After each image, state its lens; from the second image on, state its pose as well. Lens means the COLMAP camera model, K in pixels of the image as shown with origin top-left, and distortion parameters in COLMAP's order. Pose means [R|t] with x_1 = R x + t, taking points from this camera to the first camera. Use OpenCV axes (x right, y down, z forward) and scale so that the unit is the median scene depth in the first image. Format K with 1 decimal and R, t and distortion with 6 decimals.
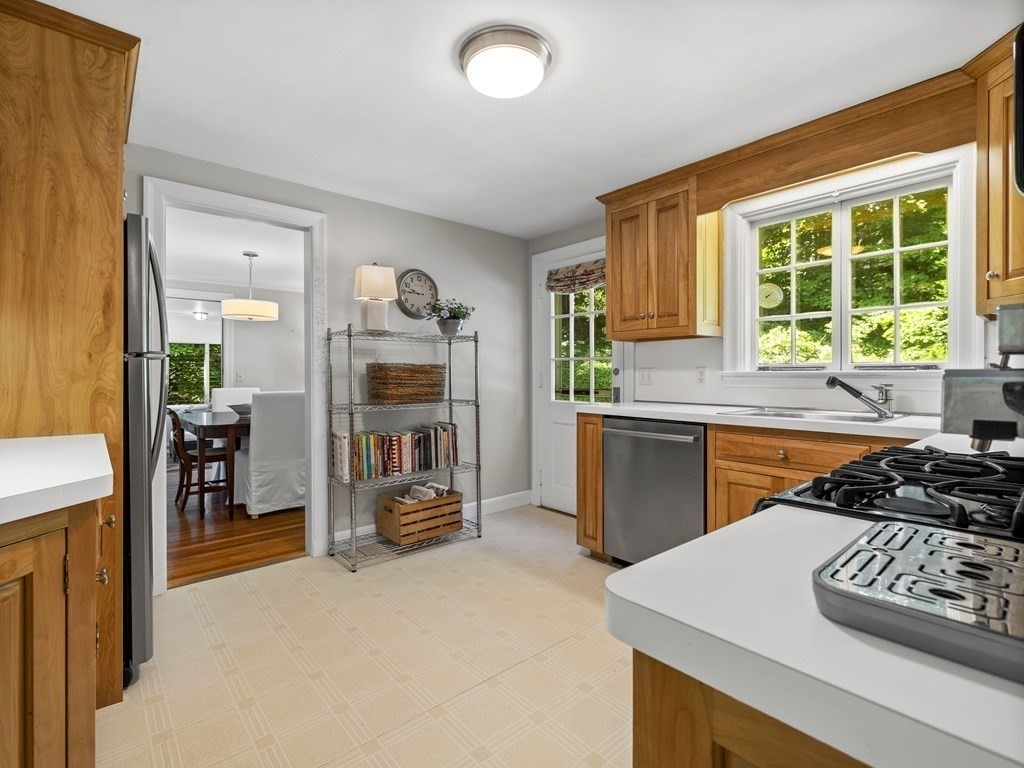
lens RADIAL K [[480.8, 0, 512.0], [0, 480.8, 384.0], [0, 0, 1]] dist [-0.001050, -0.000200]
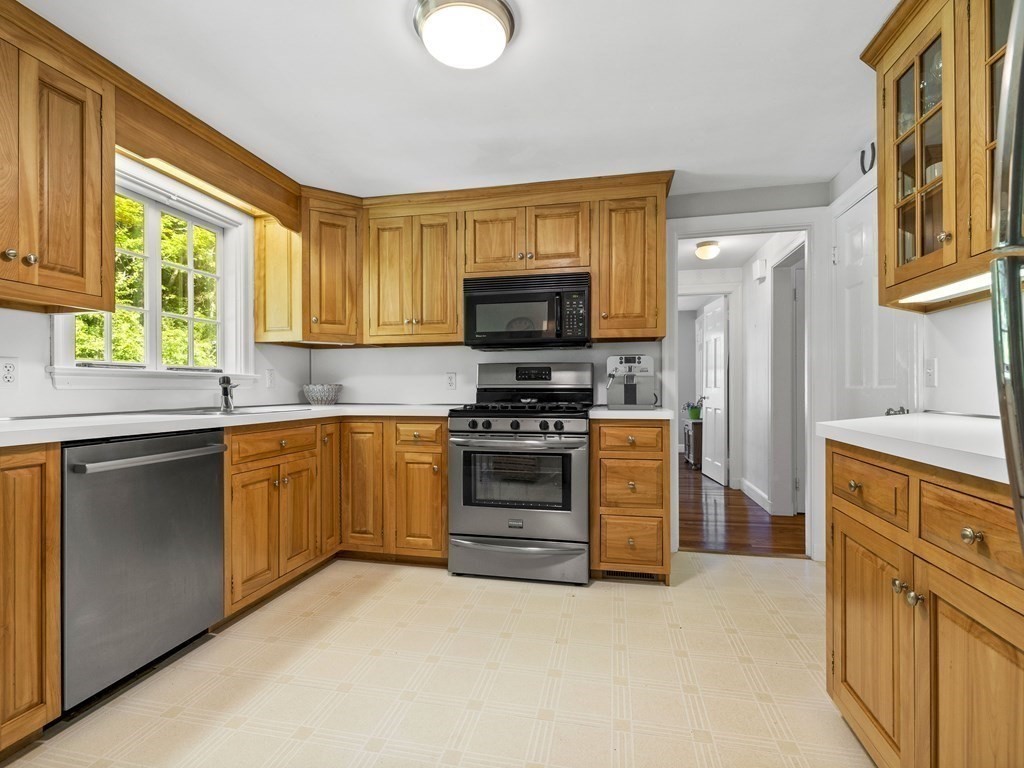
lens RADIAL K [[491.2, 0, 508.2], [0, 491.2, 391.0], [0, 0, 1]] dist [0.001604, -0.000371]
pose [[-0.599373, 0.000005, 0.800470, -0.513467], [0.019082, 0.999716, 0.014281, 0.011583], [-0.800242, 0.023834, -0.599203, 0.935063]]
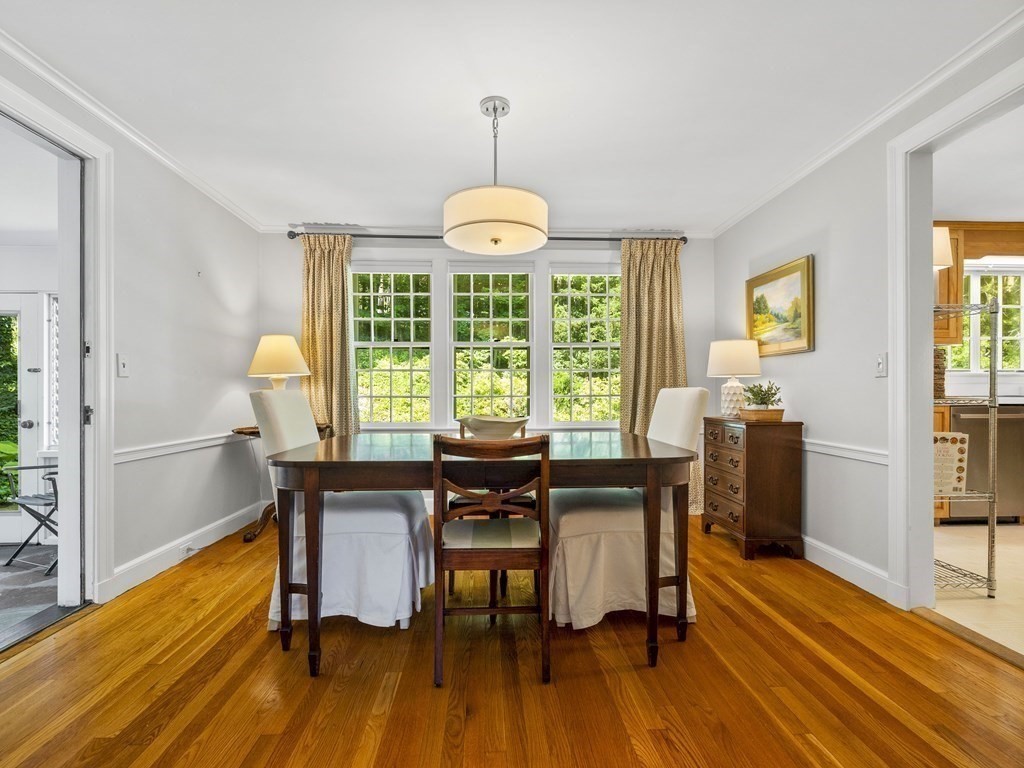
lens RADIAL K [[491.2, 0, 508.2], [0, 491.2, 391.0], [0, 0, 1]] dist [0.001604, -0.000371]
pose [[0.625004, 0.009852, 0.780560, -1.478601], [0.010324, 0.999729, -0.020885, 0.045361], [-0.780554, 0.021112, 0.624732, 1.095914]]
